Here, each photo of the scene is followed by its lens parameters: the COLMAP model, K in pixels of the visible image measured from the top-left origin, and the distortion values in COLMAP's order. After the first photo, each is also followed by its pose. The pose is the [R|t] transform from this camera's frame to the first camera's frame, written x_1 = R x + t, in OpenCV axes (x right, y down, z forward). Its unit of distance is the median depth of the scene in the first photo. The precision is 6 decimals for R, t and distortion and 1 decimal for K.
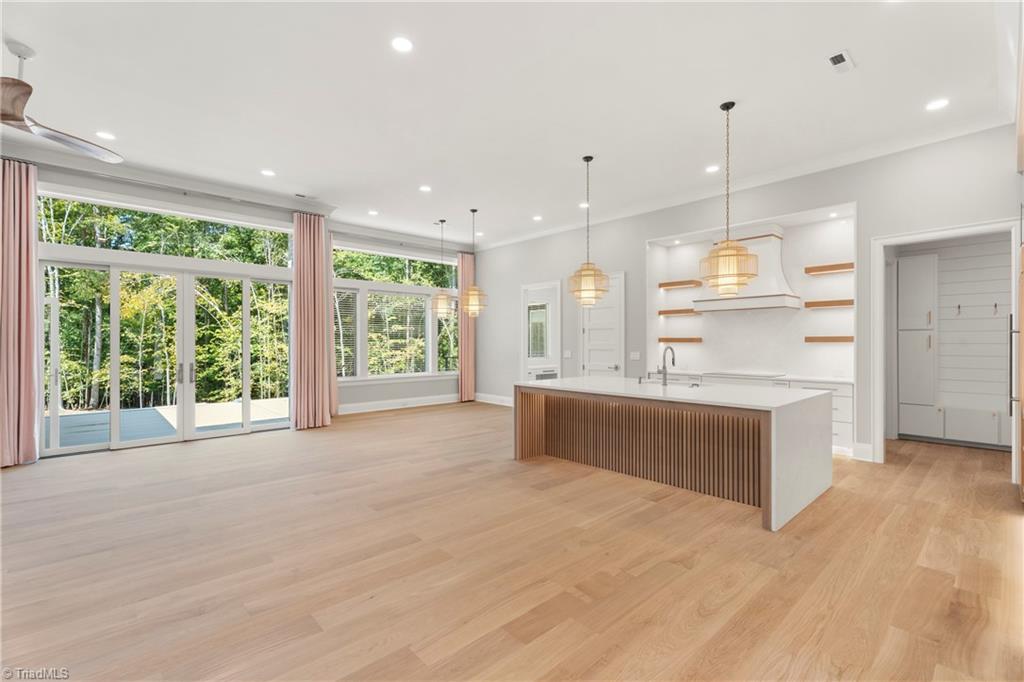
lens RADIAL K [[454.9, 0, 512.0], [0, 454.9, 341.0], [0, 0, 1]] dist [0.000986, 0.000156]
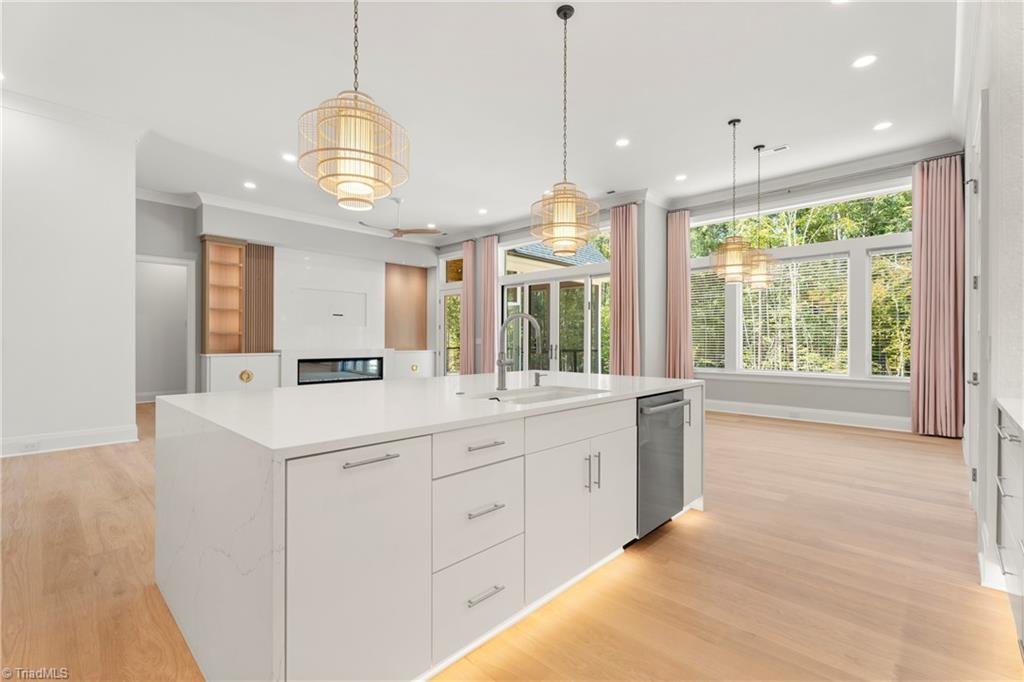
lens RADIAL K [[454.9, 0, 512.0], [0, 454.9, 341.0], [0, 0, 1]] dist [0.000986, 0.000156]
pose [[0.069048, 0.004217, -0.997604, 0.606284], [0.001227, 0.999990, 0.004312, 0.028223], [0.997613, -0.001522, 0.069042, 0.695508]]
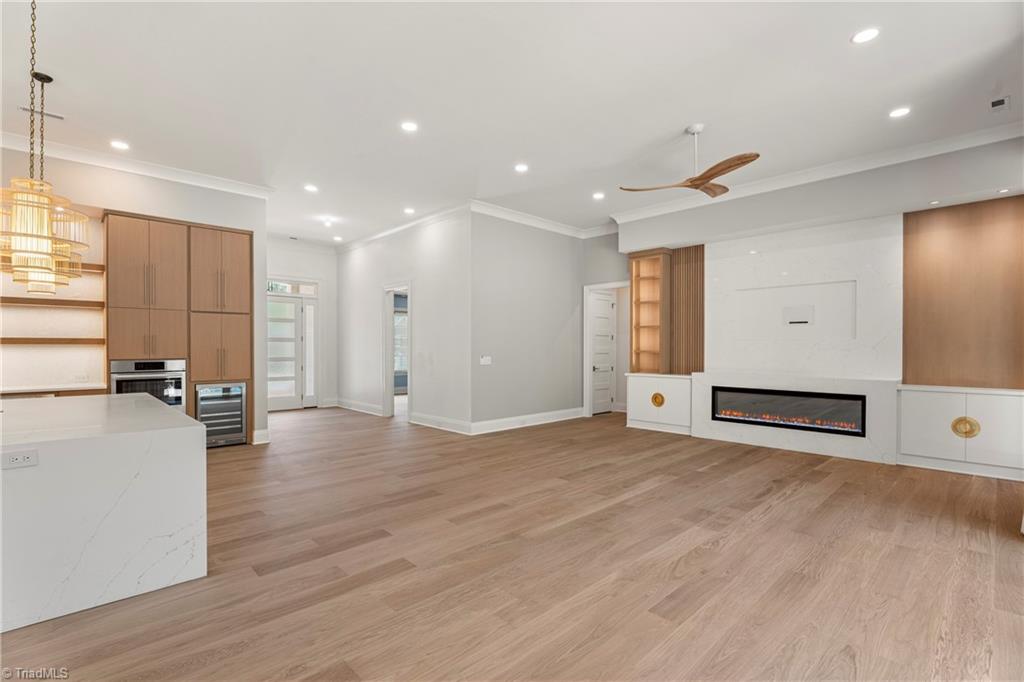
lens RADIAL K [[470.6, 0, 512.0], [0, 470.6, 341.0], [0, 0, 1]] dist [-0.001849, -0.000177]
pose [[-0.999666, -0.001594, -0.025802, -0.246741], [-0.001217, 0.999893, -0.014600, 0.004257], [0.025823, -0.014563, -0.999560, 1.170160]]
